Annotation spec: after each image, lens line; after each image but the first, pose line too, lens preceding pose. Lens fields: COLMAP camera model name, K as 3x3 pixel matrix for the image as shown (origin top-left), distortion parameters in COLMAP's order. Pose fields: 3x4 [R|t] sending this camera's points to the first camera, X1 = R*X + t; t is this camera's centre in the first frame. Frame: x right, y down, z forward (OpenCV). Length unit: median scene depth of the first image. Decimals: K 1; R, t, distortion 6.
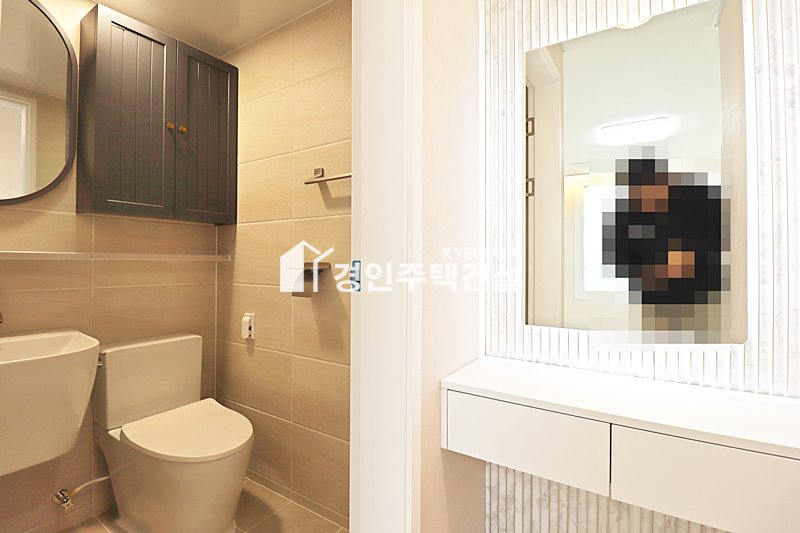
lens RADIAL K [[370.5, 0, 396.9], [0, 370.5, 262.0], [0, 0, 1]] dist [-0.010814, -0.007854]
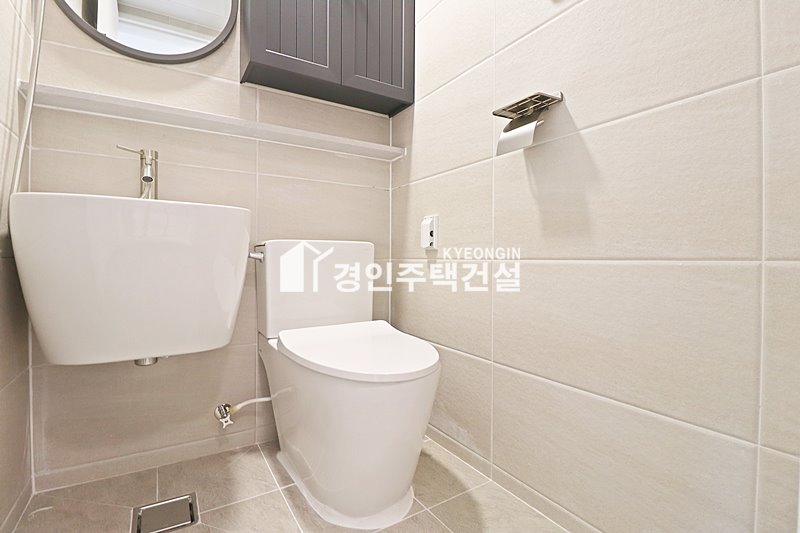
lens RADIAL K [[370.5, 0, 400.9], [0, 370.5, 265.9], [0, 0, 1]] dist [-0.010814, -0.007854]
pose [[0.907484, 0.002509, -0.420080, -0.154838], [0.001808, 0.999950, 0.009879, 0.253795], [0.420084, -0.009724, 0.907433, 0.330346]]
